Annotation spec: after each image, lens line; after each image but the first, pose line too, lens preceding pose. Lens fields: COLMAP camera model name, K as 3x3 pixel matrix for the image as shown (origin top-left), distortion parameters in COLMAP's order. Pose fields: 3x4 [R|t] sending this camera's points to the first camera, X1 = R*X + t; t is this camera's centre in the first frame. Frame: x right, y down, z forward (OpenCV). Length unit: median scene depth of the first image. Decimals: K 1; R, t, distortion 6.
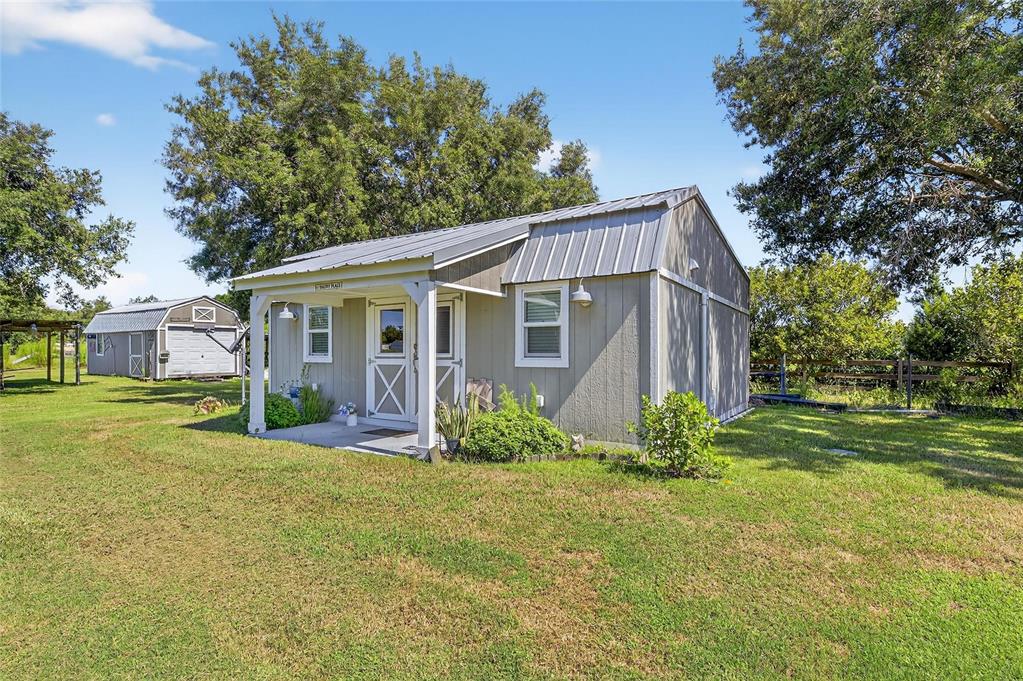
lens RADIAL K [[418.4, 0, 511.0], [0, 418.4, 344.2], [0, 0, 1]] dist [-0.002349, -0.000555]
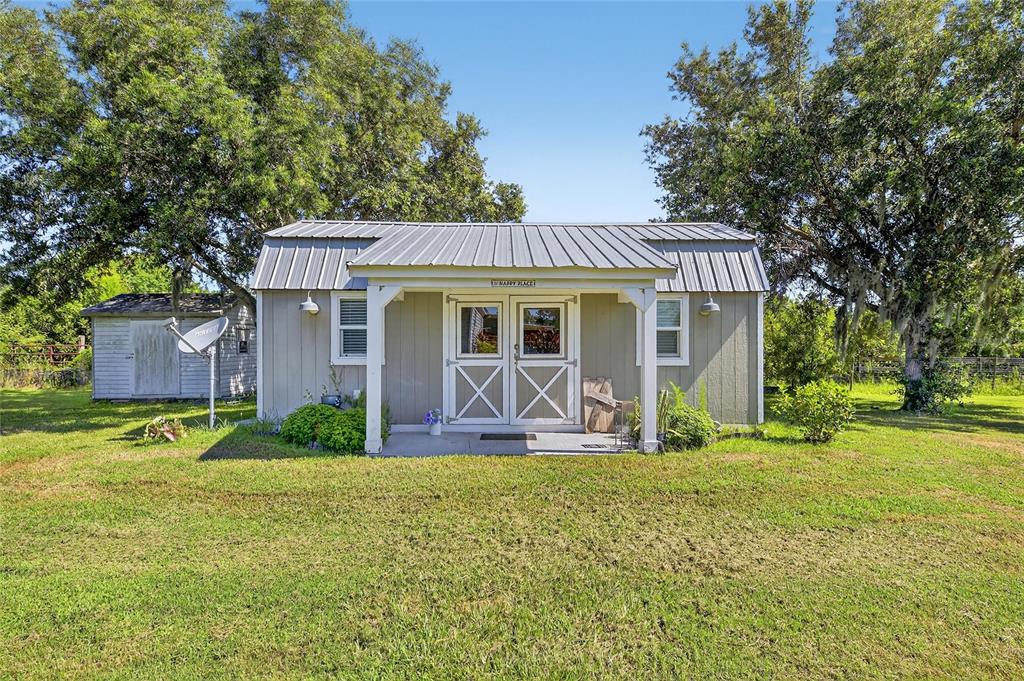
lens RADIAL K [[418.8, 0, 511.5], [0, 418.8, 344.2], [0, 0, 1]] dist [-0.002349, -0.000555]
pose [[0.889581, 0.004244, 0.456758, -0.659198], [-0.007899, 0.999950, 0.006093, -0.006692], [-0.456709, -0.009028, 0.889570, 0.128240]]
